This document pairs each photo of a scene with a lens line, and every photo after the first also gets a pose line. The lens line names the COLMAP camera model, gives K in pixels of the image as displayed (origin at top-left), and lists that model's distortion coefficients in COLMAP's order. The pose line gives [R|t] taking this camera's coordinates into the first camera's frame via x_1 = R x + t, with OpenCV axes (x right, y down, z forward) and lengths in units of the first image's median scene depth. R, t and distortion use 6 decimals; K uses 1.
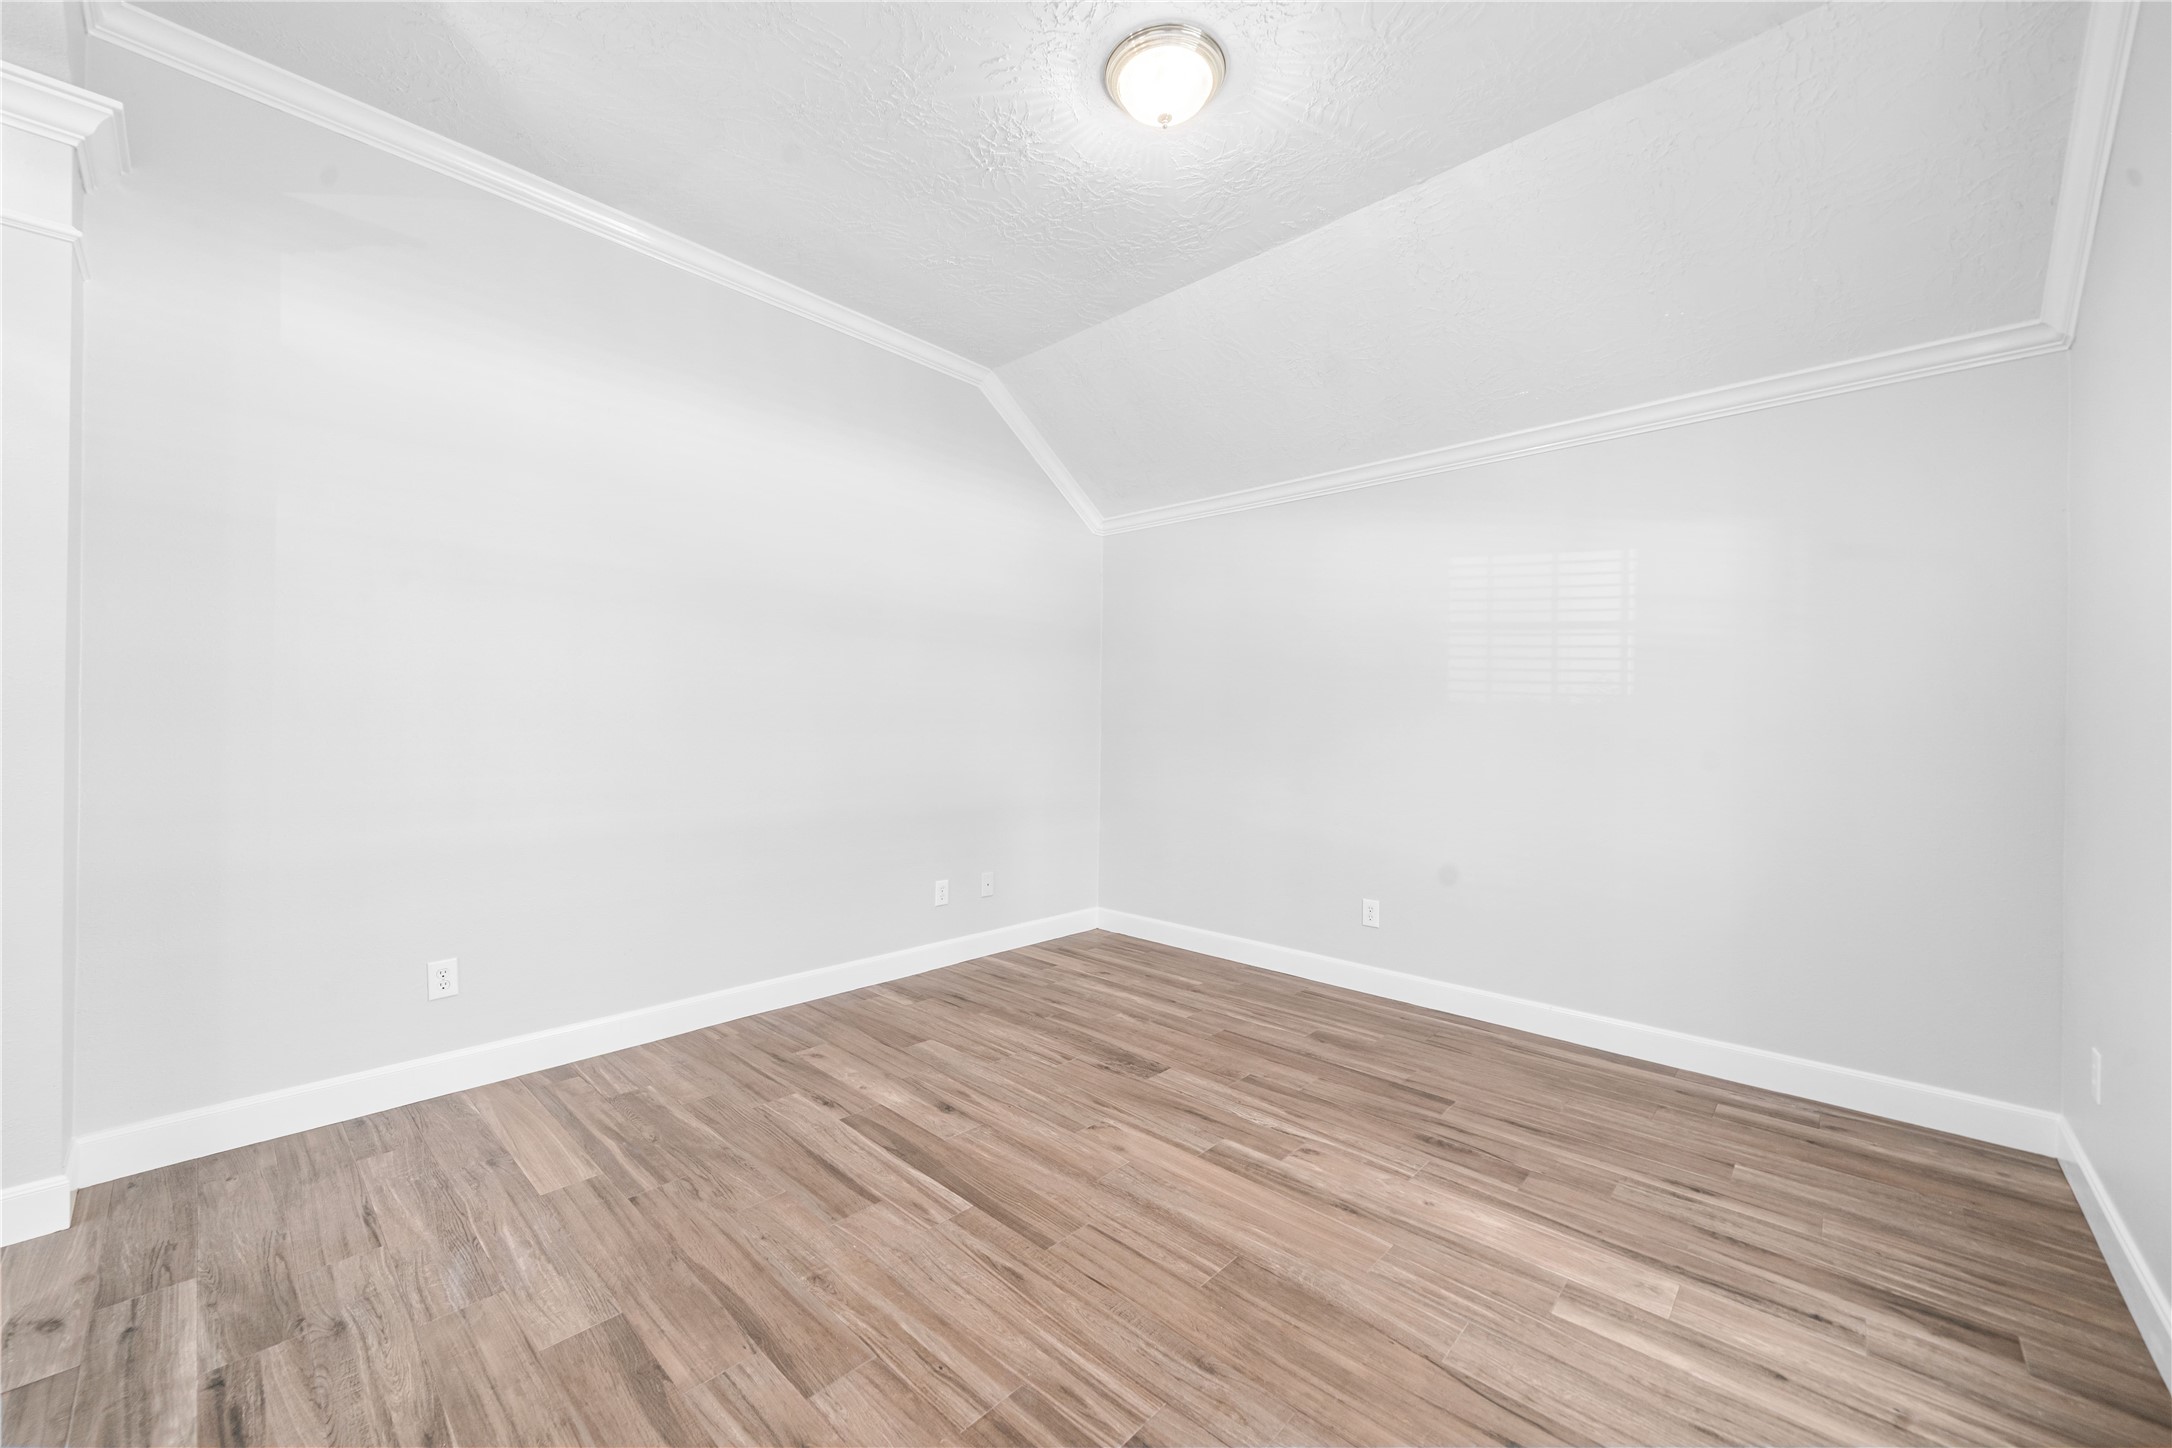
lens RADIAL K [[820.1, 0, 1093.8], [0, 820.1, 728.7], [0, 0, 1]] dist [0.000298, 0.000006]
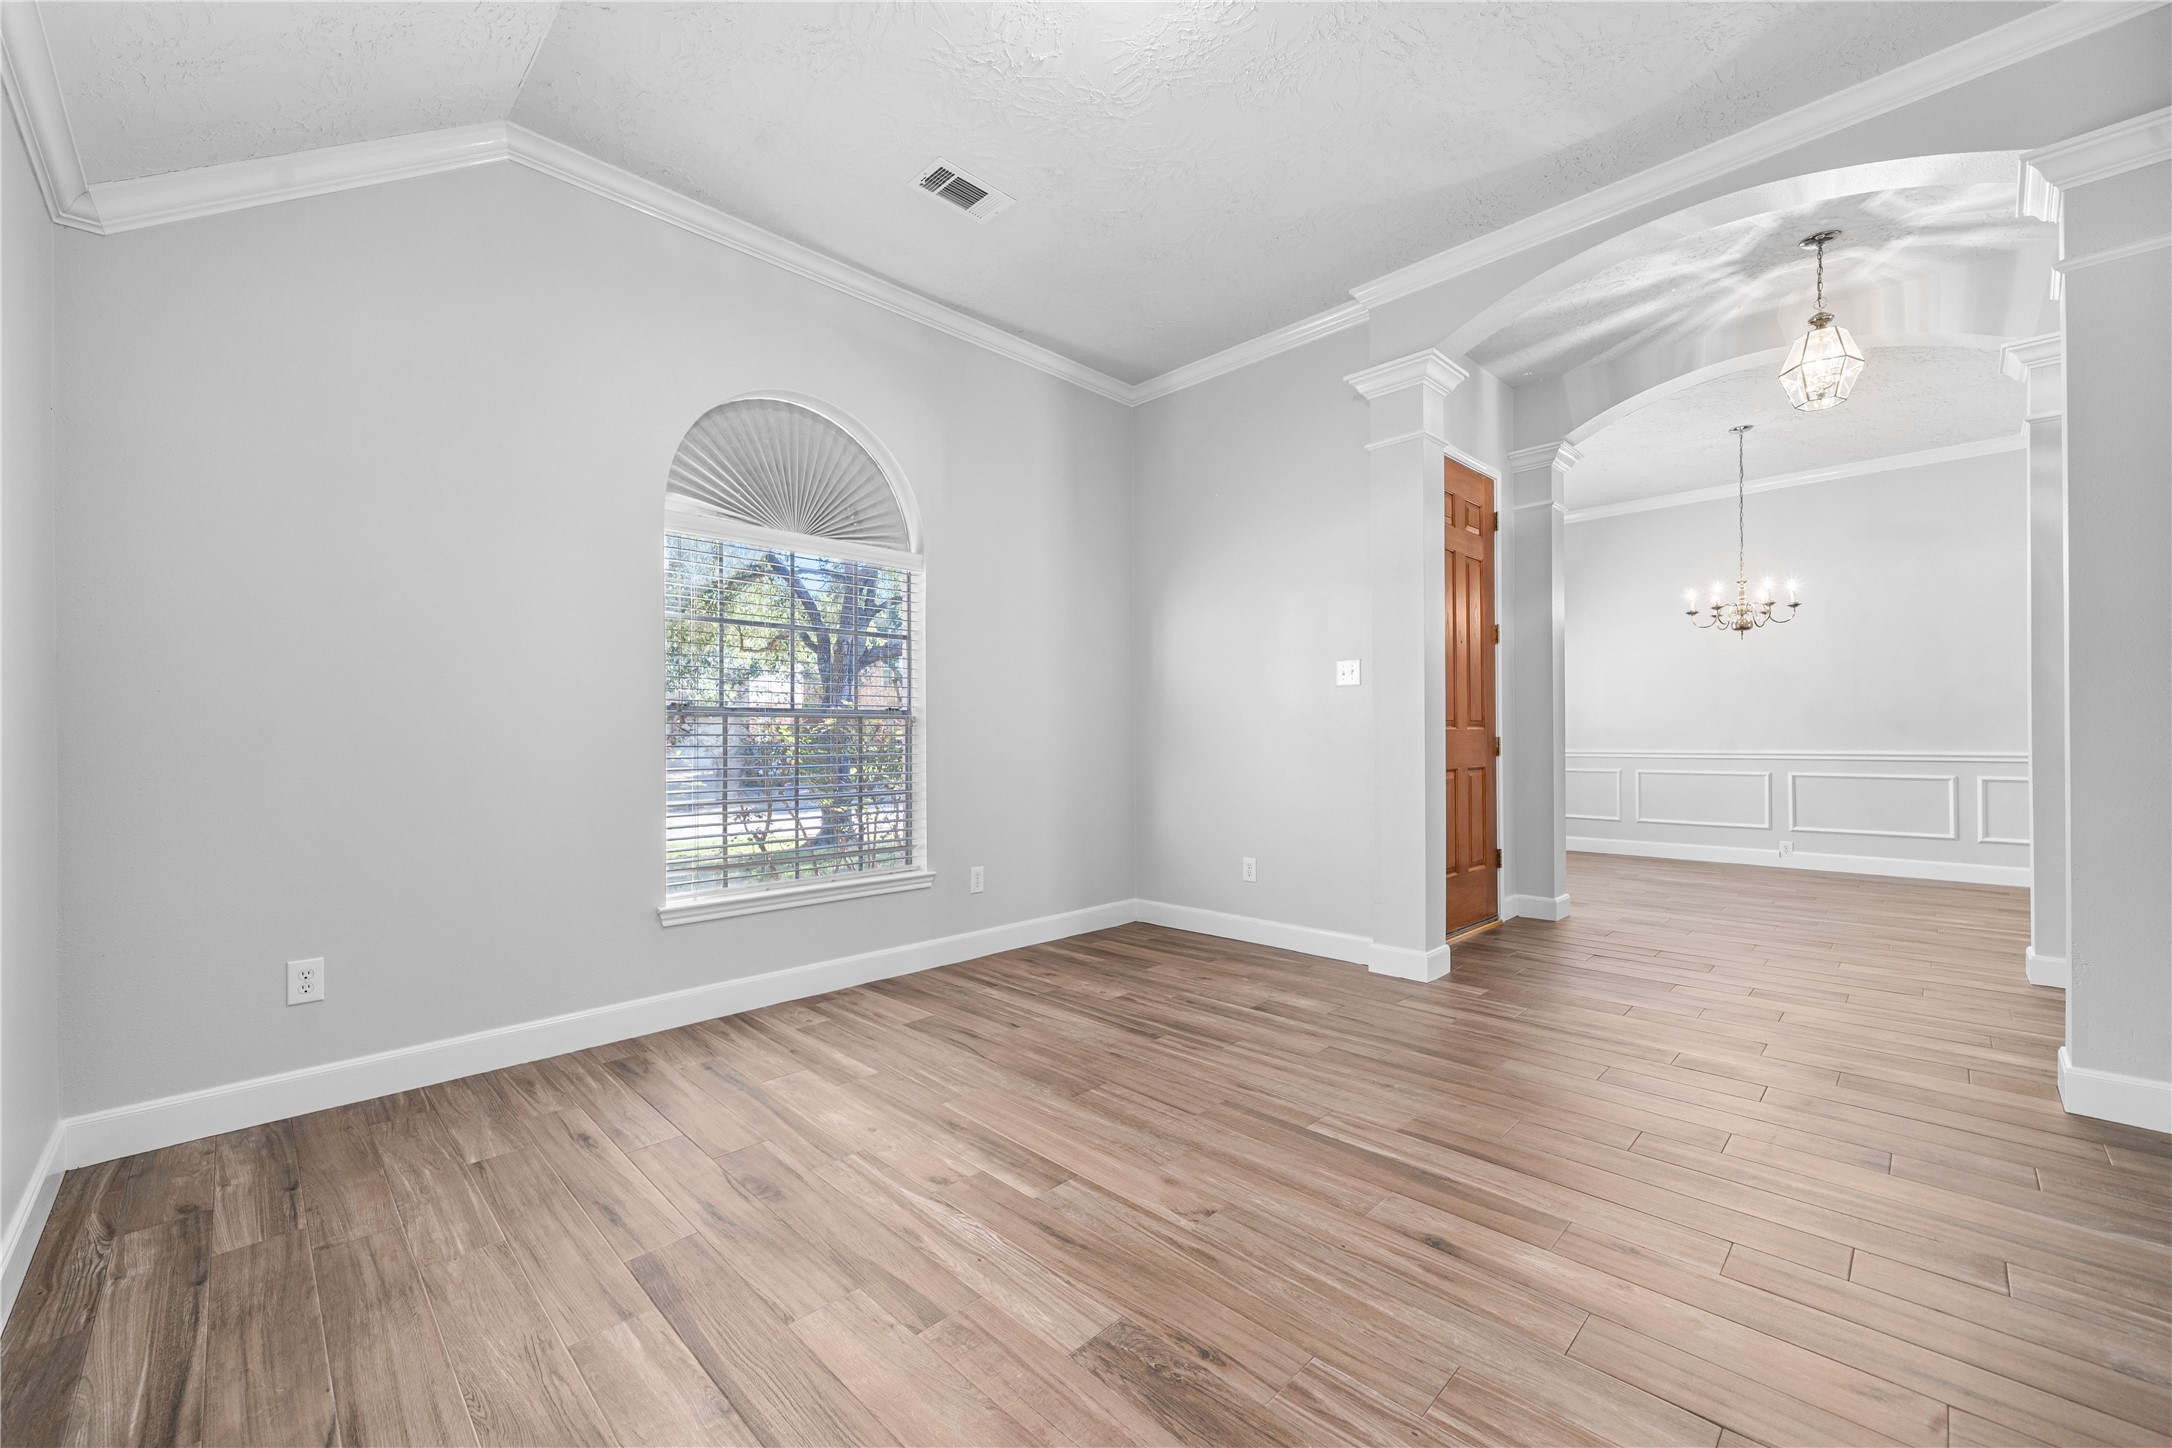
lens RADIAL K [[862.5, 0, 1090.0], [0, 862.5, 722.9], [0, 0, 1]] dist [0.001516, 0.000052]
pose [[-0.999246, -0.006371, 0.038291, 0.085104], [-0.006831, 0.999906, -0.011884, 0.065758], [-0.038212, -0.012137, -0.999196, 1.955621]]
